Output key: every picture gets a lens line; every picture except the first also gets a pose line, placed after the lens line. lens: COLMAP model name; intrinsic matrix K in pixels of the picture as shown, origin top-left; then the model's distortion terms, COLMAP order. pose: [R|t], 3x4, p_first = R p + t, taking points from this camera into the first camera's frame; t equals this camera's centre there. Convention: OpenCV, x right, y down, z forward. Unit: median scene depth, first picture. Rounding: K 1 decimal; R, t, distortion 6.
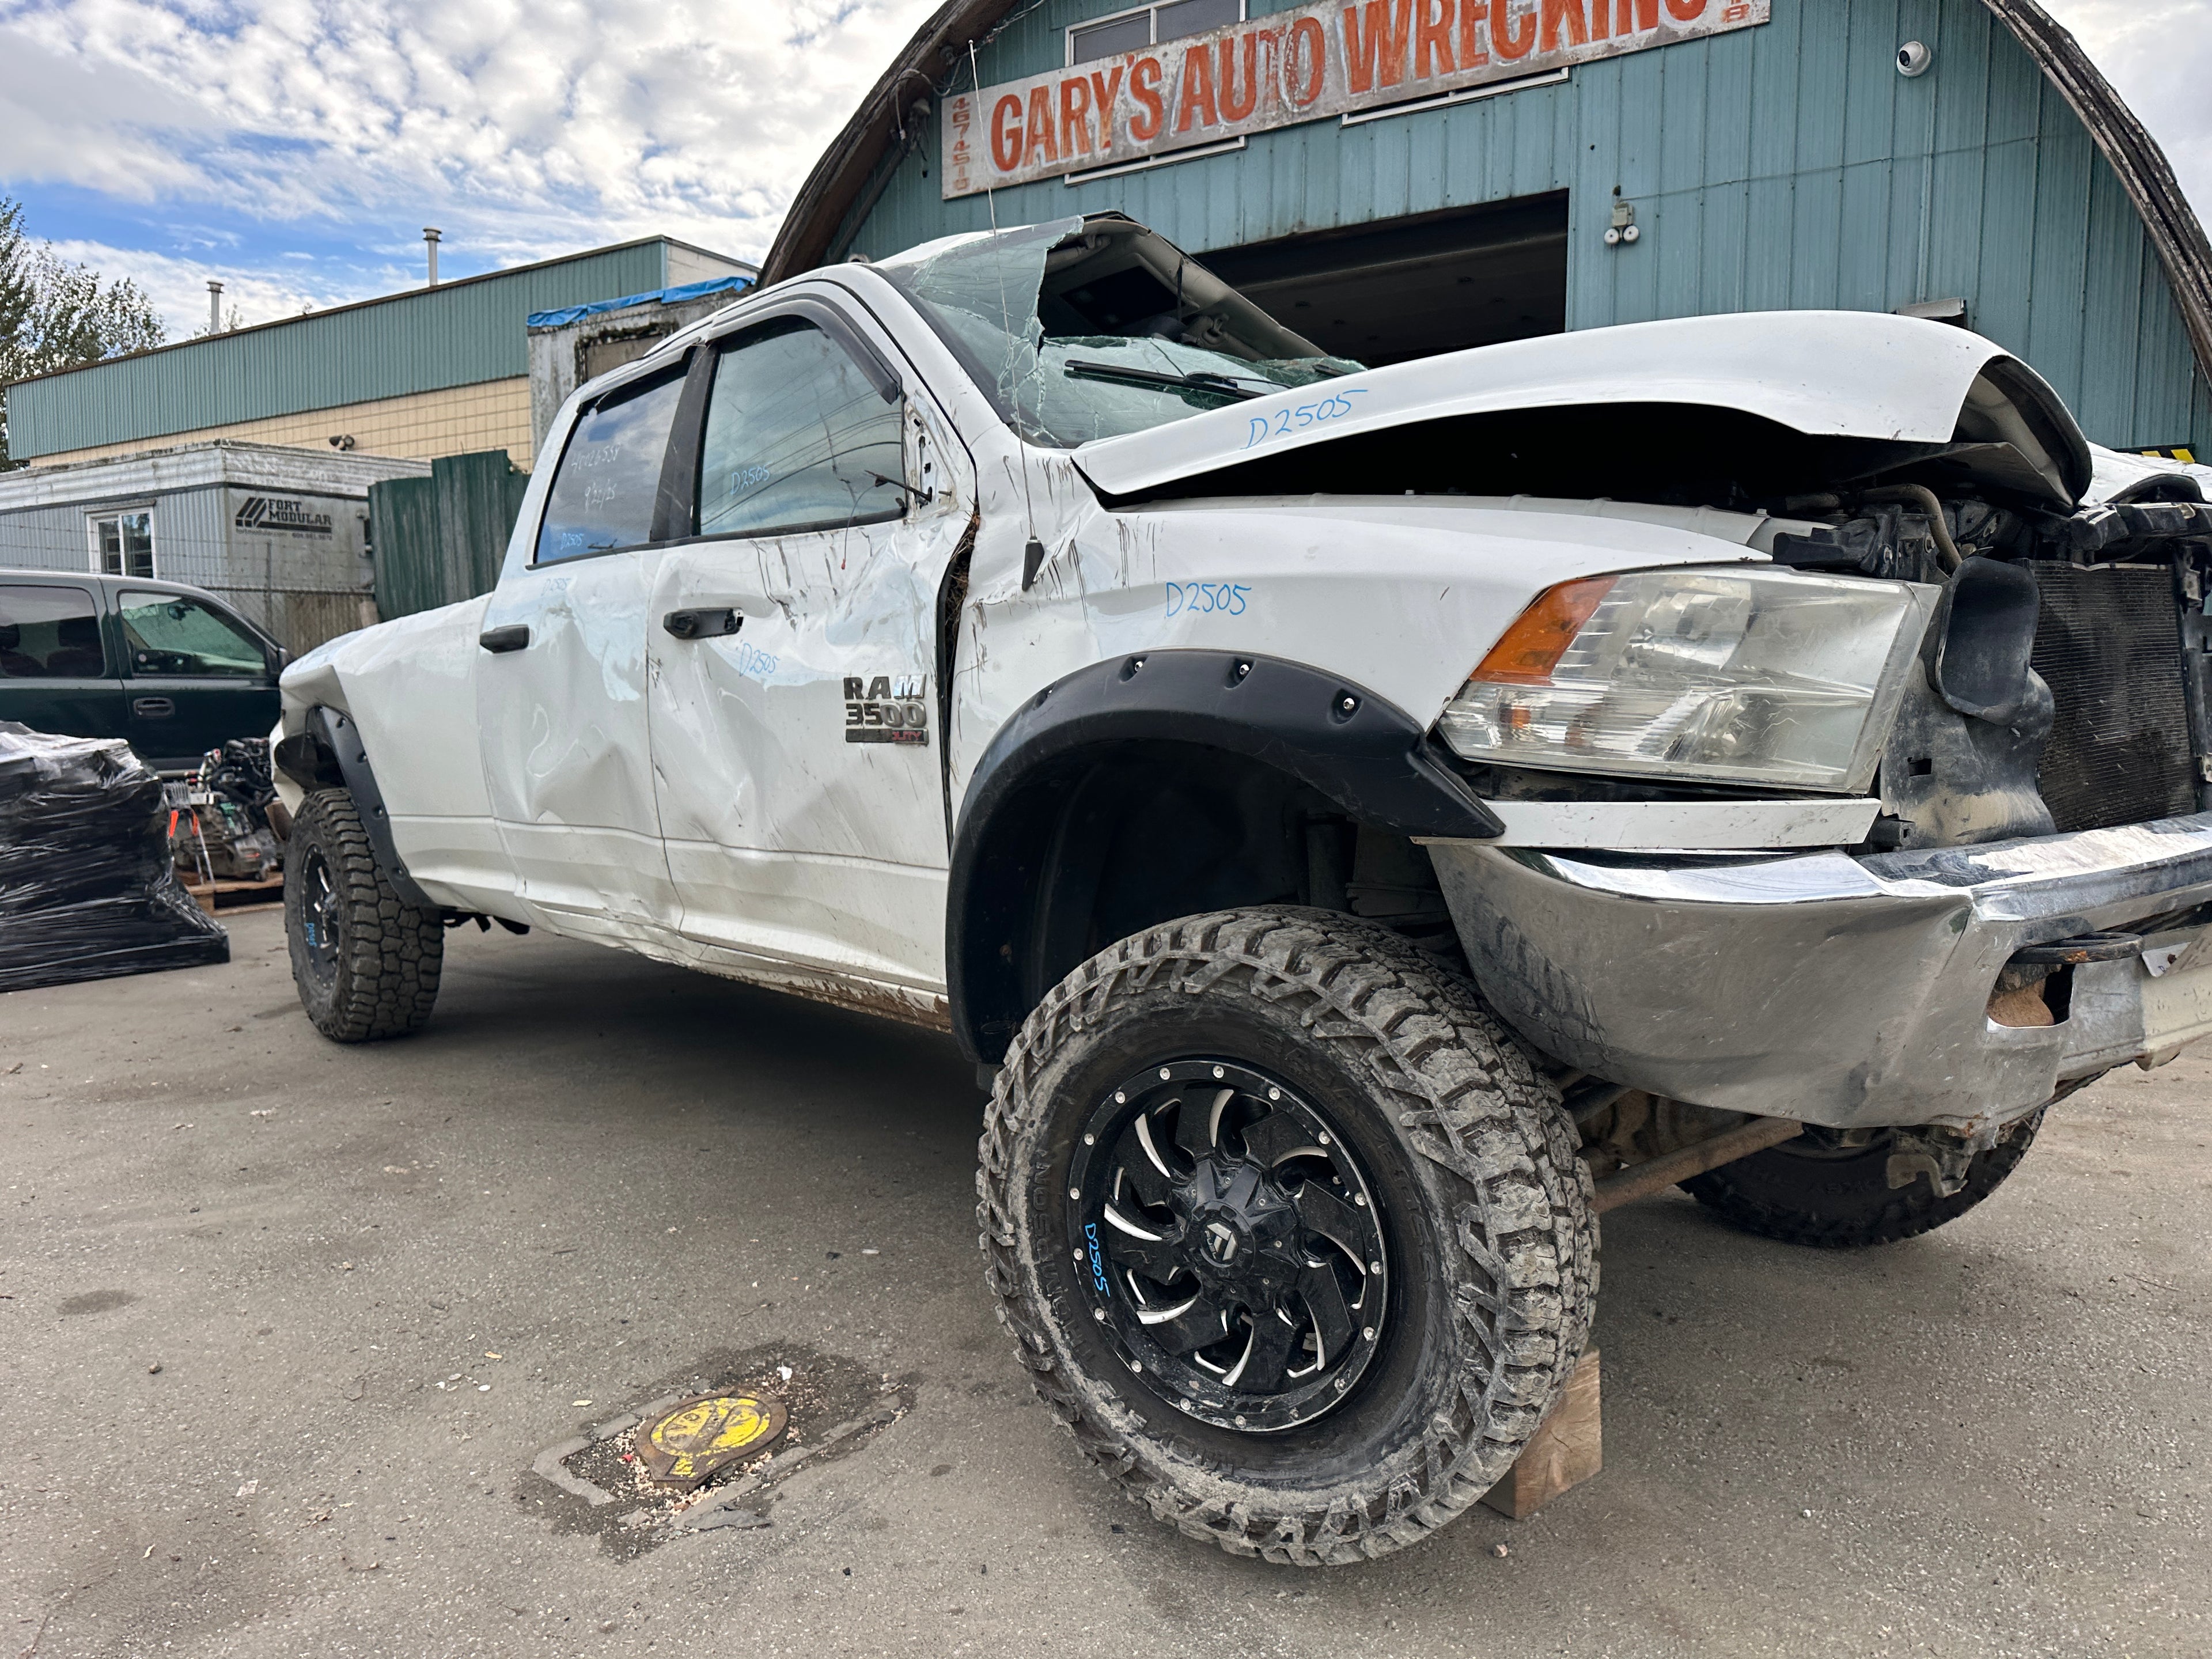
lens RADIAL K [[1578.3, 0, 1146.7], [0, 1578.3, 823.3], [0, 0, 1]] dist [0.046051, -0.077438]
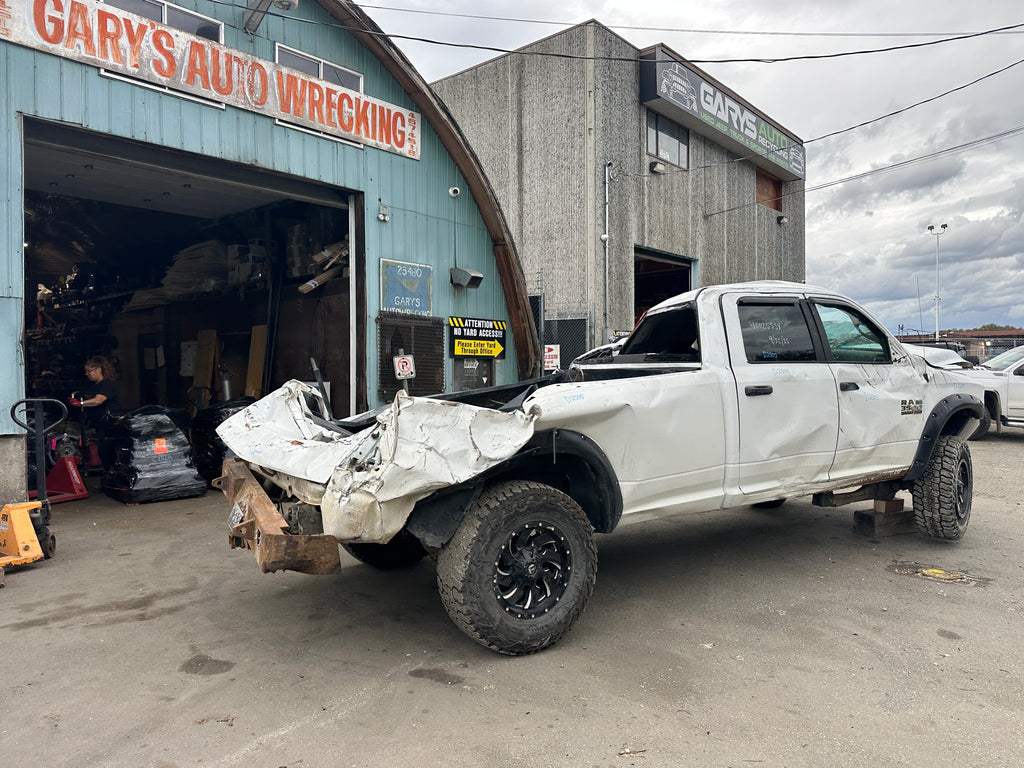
lens RADIAL K [[694.8, 0, 519.4], [0, 694.8, 390.2], [0, 0, 1]] dist [0.028749, -0.033326]
pose [[0.160107, -0.028883, 0.986677, -1.689160], [0.083660, 0.996372, 0.015592, -0.177786], [-0.983548, 0.080049, 0.161943, 1.286654]]
